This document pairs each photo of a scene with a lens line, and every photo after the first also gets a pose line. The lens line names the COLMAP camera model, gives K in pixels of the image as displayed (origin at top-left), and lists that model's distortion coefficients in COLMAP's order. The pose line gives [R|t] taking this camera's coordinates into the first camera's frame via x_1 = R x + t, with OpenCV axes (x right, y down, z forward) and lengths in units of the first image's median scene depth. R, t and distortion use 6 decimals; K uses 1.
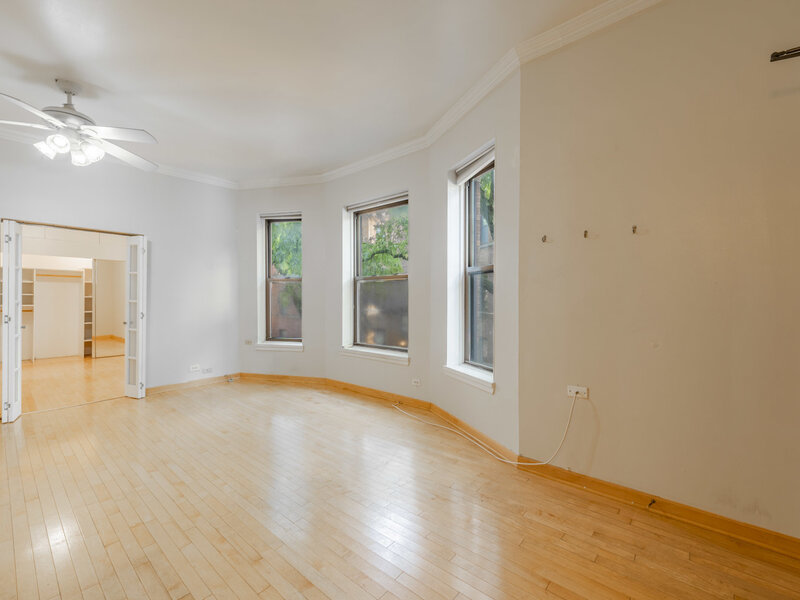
lens RADIAL K [[349.4, 0, 400.0], [0, 349.4, 300.0], [0, 0, 1]] dist [0.000452, 0.000103]
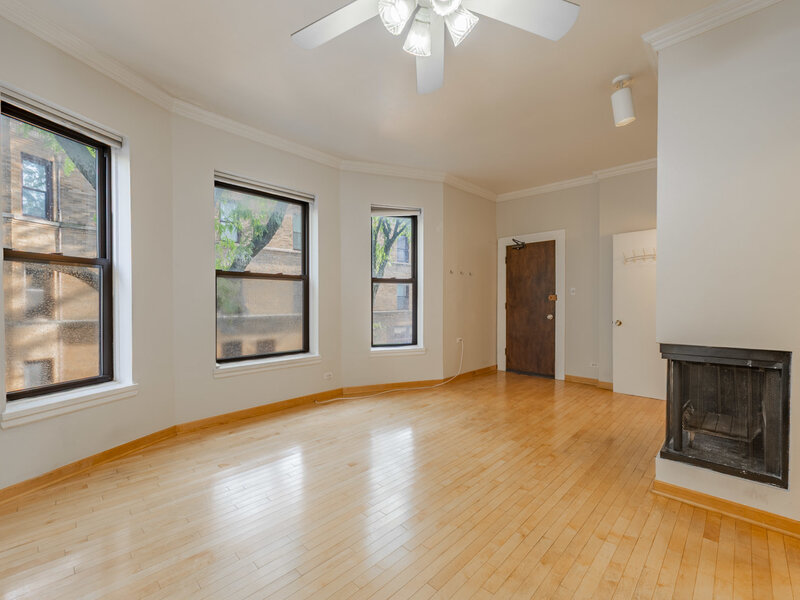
lens RADIAL K [[349.4, 0, 400.0], [0, 349.4, 300.0], [0, 0, 1]] dist [0.000452, 0.000103]
pose [[0.060521, -0.001640, 0.998166, -1.021295], [-0.000073, 0.999999, 0.001647, -0.003366], [-0.998167, -0.000173, 0.060521, 0.698873]]
